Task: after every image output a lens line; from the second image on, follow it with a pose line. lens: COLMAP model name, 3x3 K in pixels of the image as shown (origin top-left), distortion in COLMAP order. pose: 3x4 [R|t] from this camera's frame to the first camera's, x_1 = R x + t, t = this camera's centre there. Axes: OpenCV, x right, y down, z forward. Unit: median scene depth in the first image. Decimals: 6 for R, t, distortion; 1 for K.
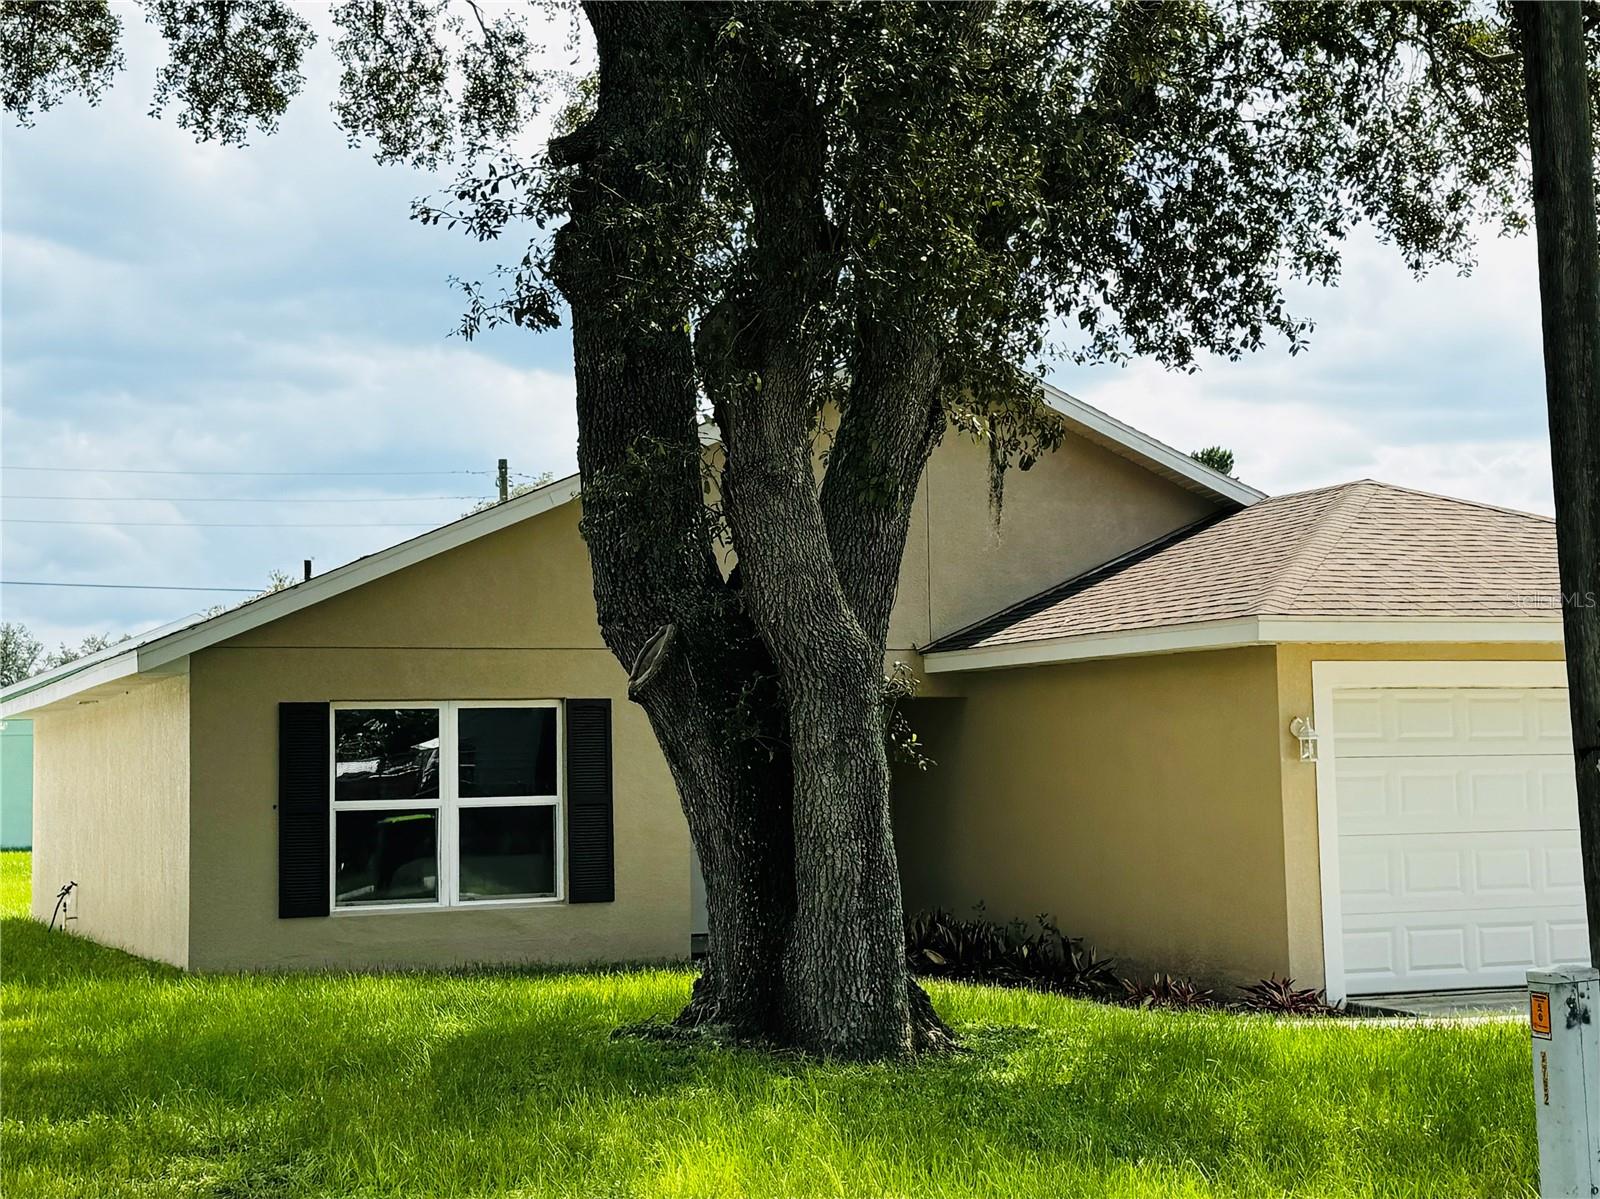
lens RADIAL K [[2212.6, 0, 800.0], [0, 2212.6, 599.5], [0, 0, 1]] dist [0.648992, -2.971505]
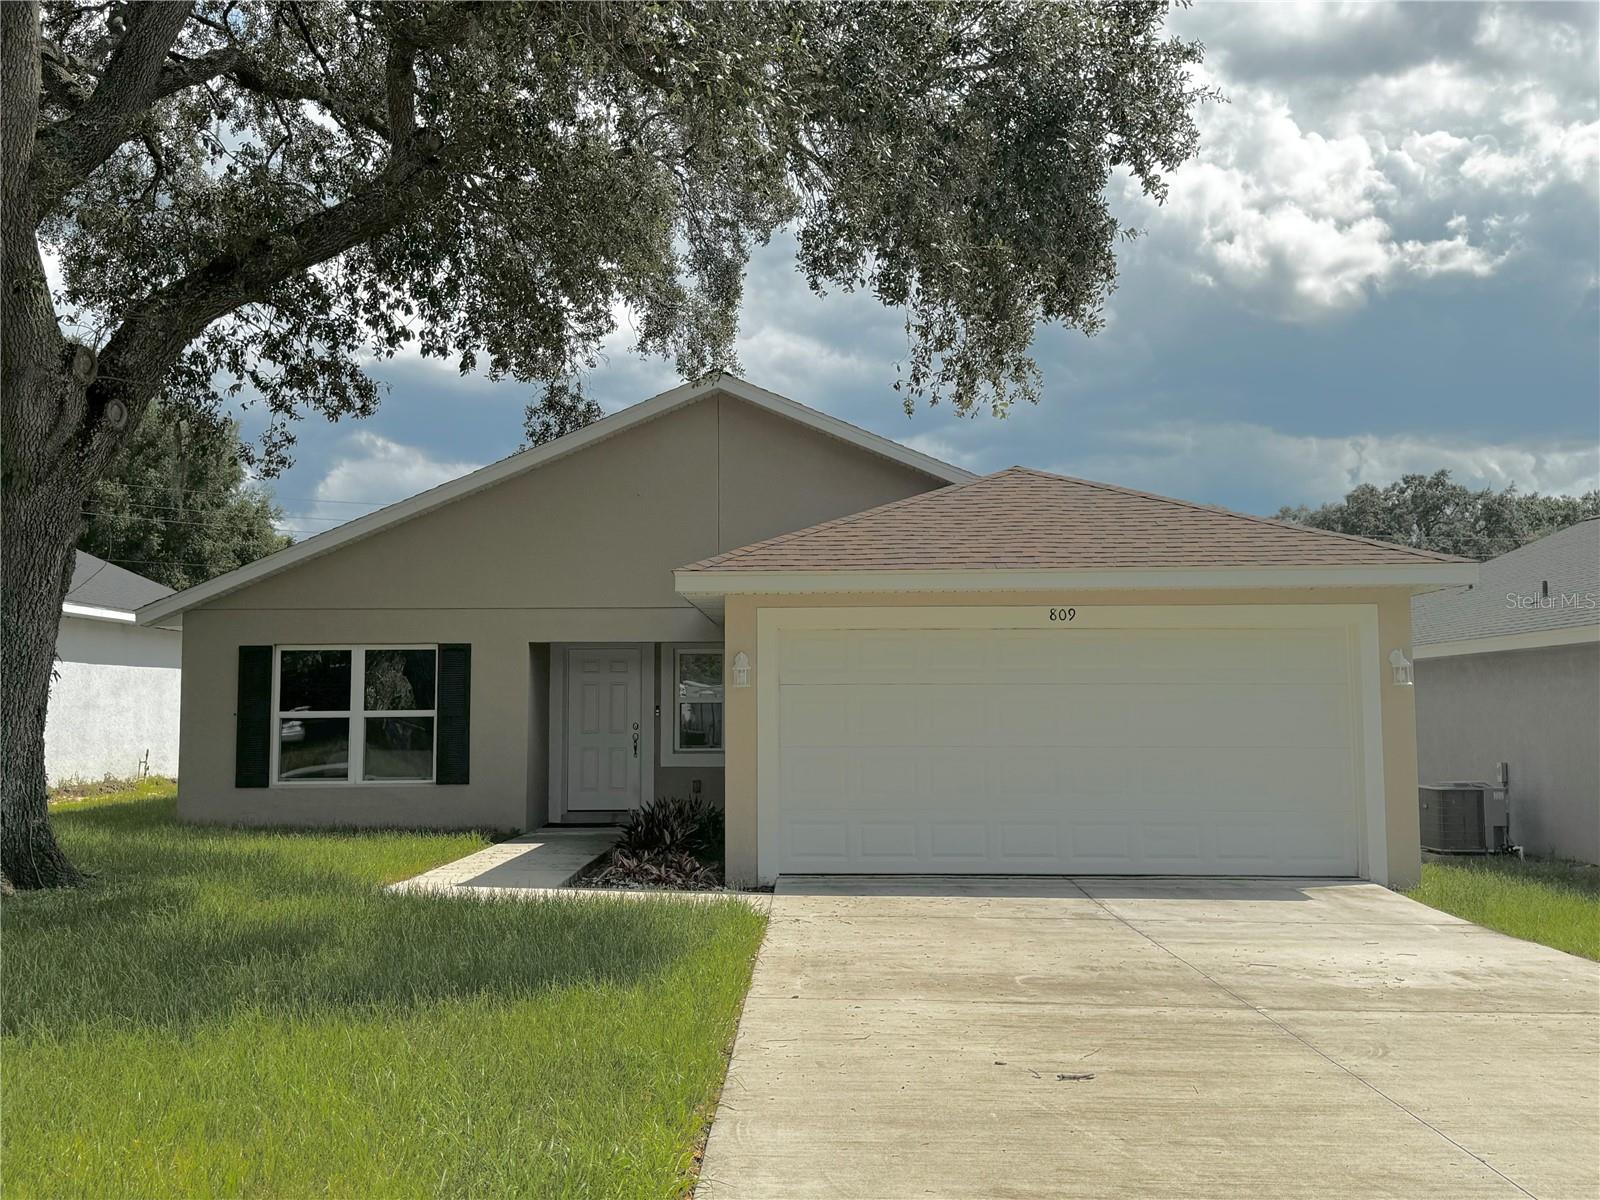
lens RADIAL K [[1547.1, 0, 800.0], [0, 1547.1, 600.0], [0, 0, 1]] dist [0.092384, -0.010806]
pose [[0.904617, -0.018479, -0.425824, 0.540338], [0.028651, 0.999436, 0.017493, 0.006741], [0.425261, -0.028025, 0.904637, 0.207917]]
